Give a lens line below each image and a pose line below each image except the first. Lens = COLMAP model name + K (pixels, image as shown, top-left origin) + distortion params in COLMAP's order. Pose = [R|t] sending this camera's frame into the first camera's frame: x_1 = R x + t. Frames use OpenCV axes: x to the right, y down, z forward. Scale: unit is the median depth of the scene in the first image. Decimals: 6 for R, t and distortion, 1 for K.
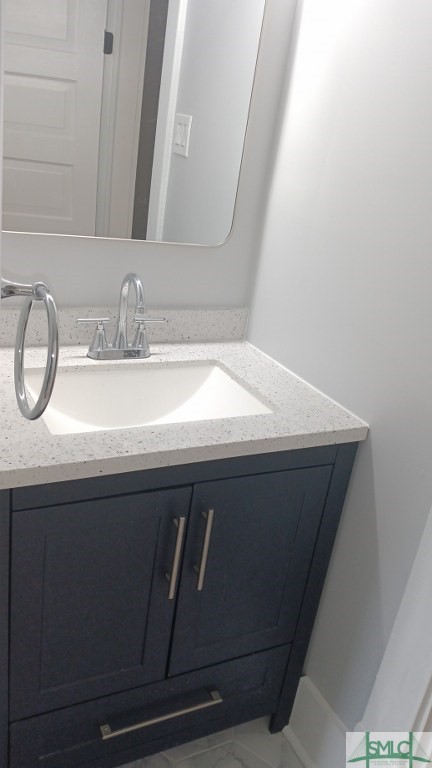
lens RADIAL K [[617.9, 0, 215.7], [0, 617.9, 384.3], [0, 0, 1]] dist [0.045583, -0.094764]
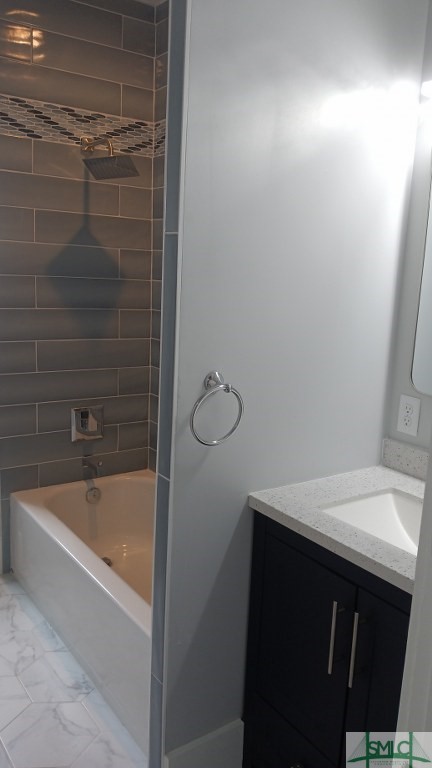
lens RADIAL K [[617.9, 0, 216.1], [0, 617.9, 383.9], [0, 0, 1]] dist [0.045583, -0.094764]
pose [[0.149256, 0.067419, -0.986497, 1.155556], [-0.392224, 0.919863, 0.003522, -0.103174], [0.907680, 0.386402, 0.163739, 0.419346]]
